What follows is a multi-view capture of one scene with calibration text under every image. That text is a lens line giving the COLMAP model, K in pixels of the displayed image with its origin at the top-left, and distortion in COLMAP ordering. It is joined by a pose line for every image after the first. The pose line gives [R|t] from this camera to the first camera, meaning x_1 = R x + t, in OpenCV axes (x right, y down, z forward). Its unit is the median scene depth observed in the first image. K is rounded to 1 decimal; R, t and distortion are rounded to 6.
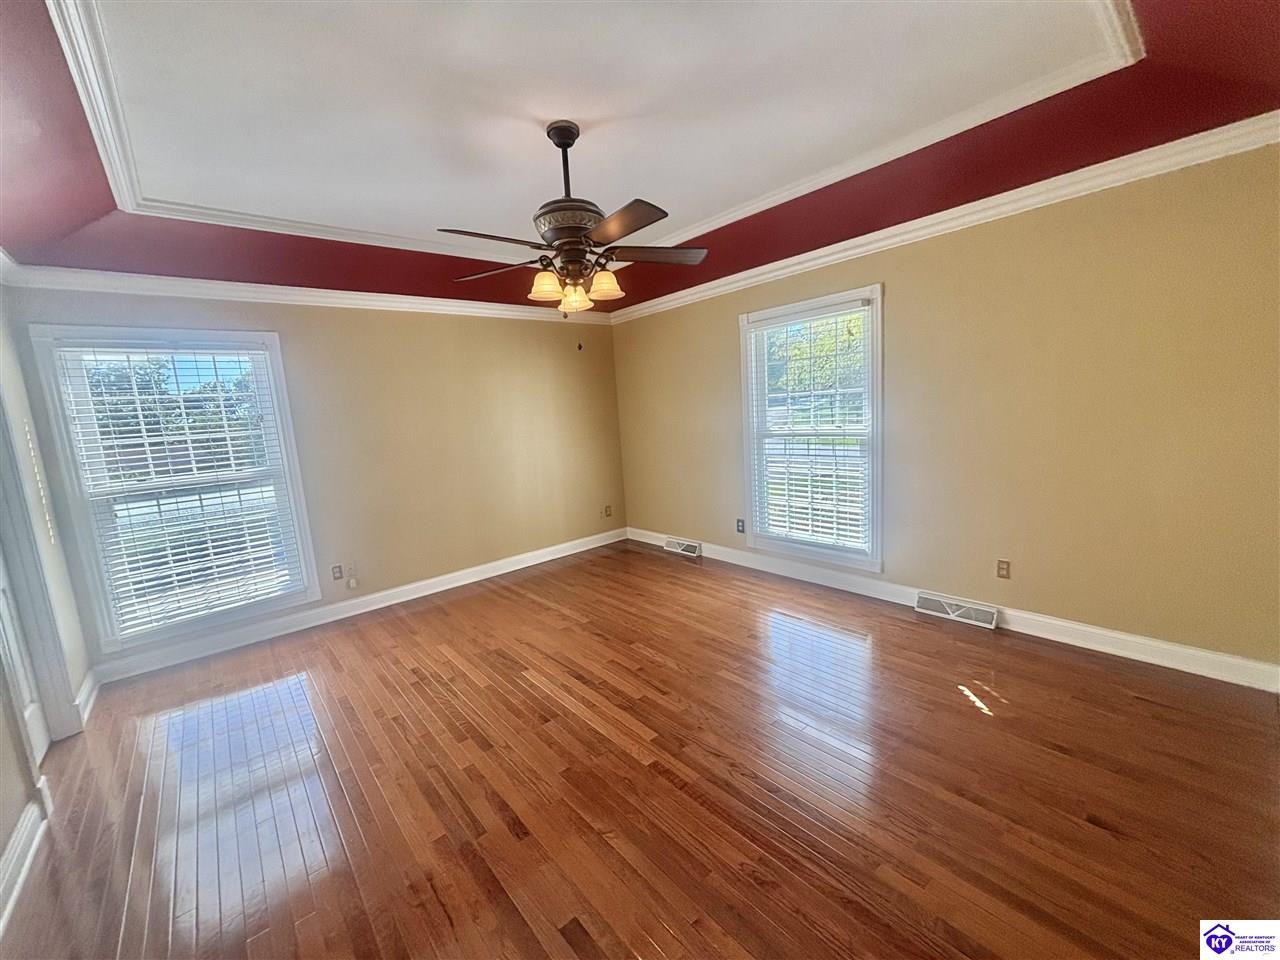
lens RADIAL K [[516.4, 0, 650.1], [0, 516.4, 477.5], [0, 0, 1]] dist [-0.001801, 0.000318]
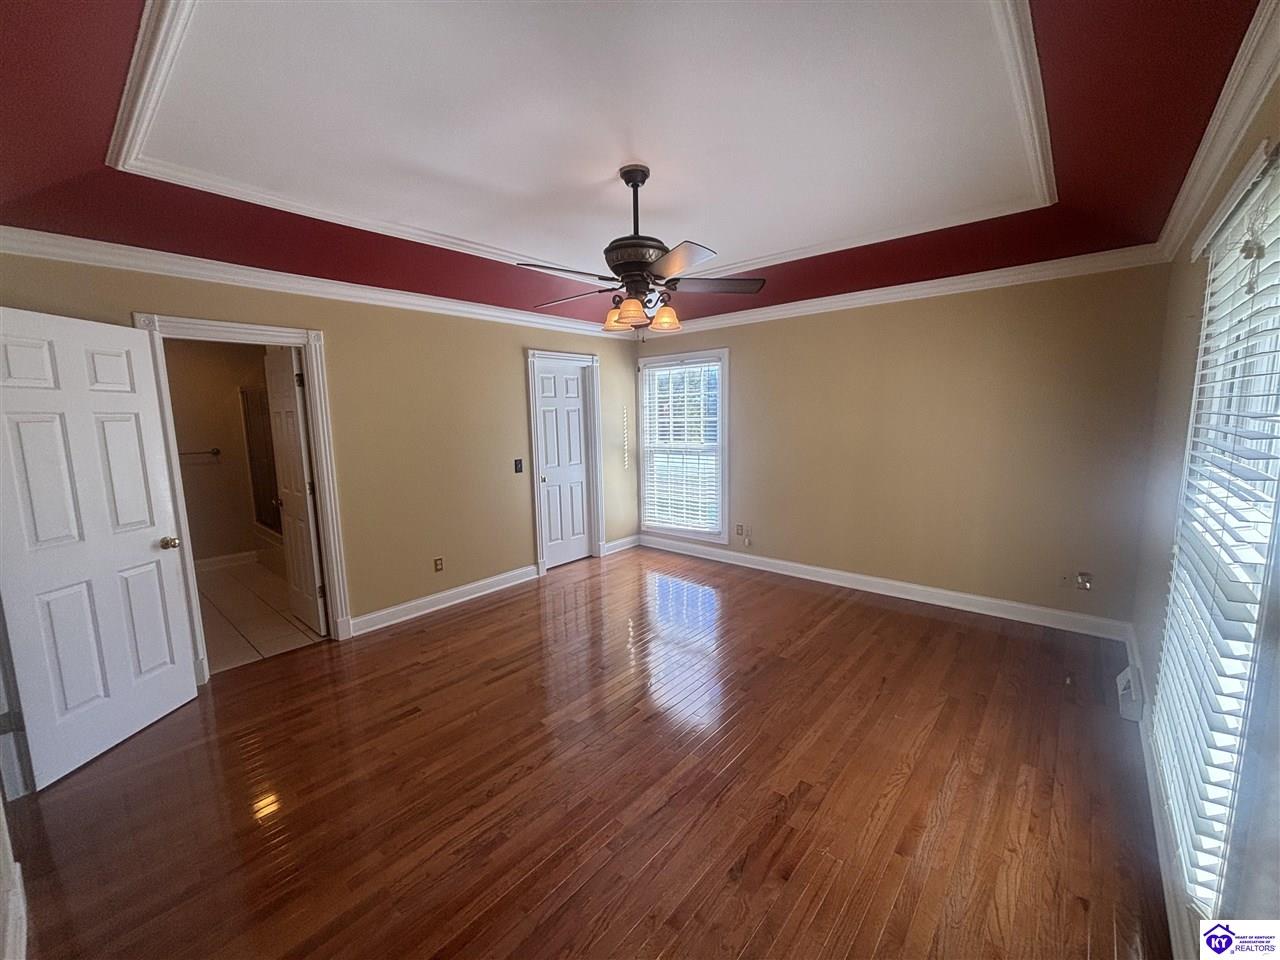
lens RADIAL K [[516.4, 0, 640.8], [0, 516.4, 479.6], [0, 0, 1]] dist [-0.001801, 0.000318]
pose [[0.140872, 0.191536, -0.971323, 0.639714], [-0.127584, 0.976439, 0.174041, -0.144399], [0.981773, 0.099407, 0.161990, 0.562209]]
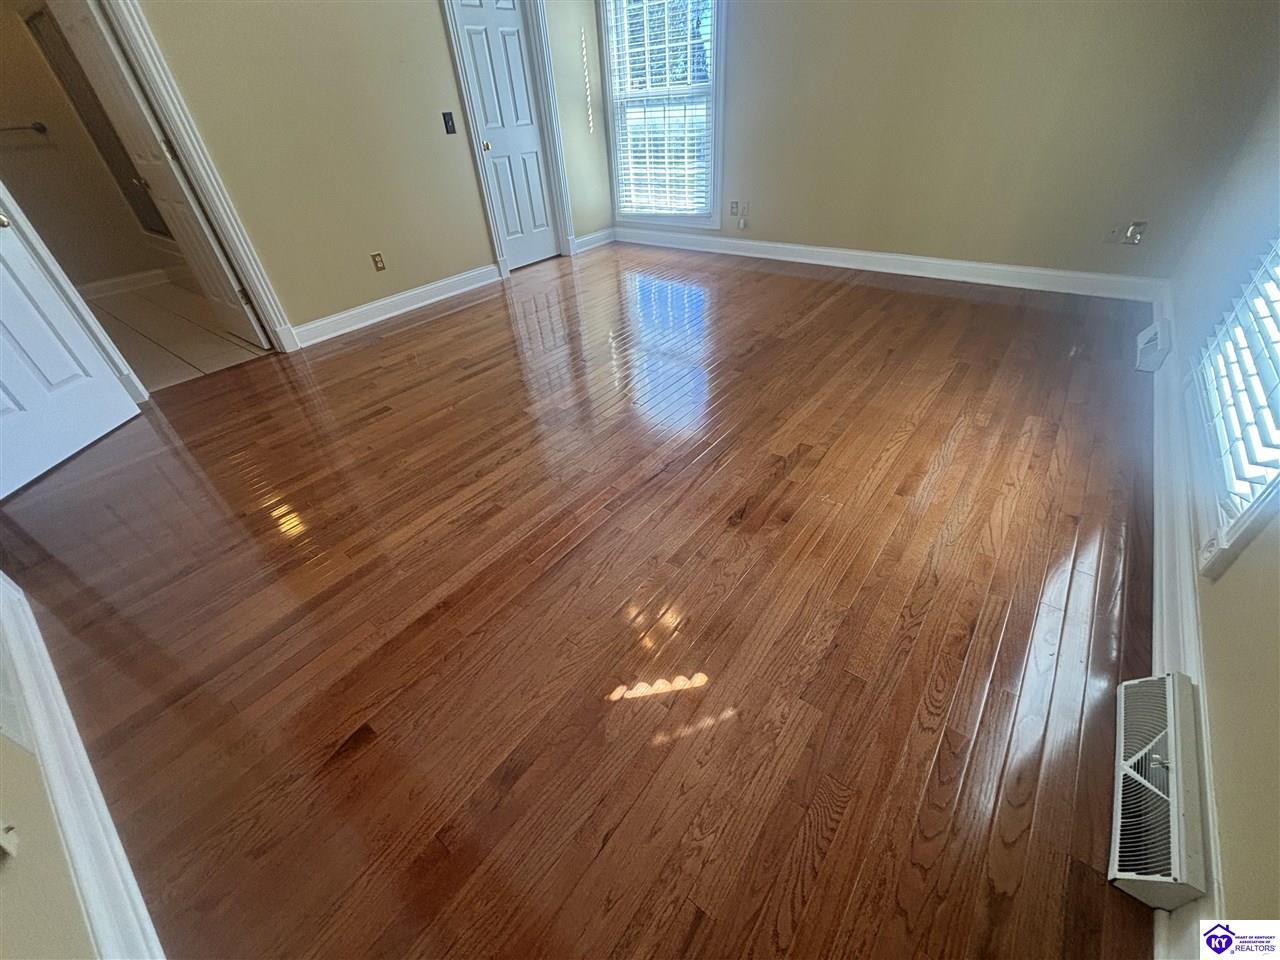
lens RADIAL K [[516.4, 0, 639.3], [0, 516.4, 484.0], [0, 0, 1]] dist [-0.001801, 0.000318]
pose [[0.196579, 0.632390, -0.749293, 0.578433], [-0.092392, 0.772751, 0.627949, -0.035169], [0.976125, -0.054213, 0.210334, 0.575948]]
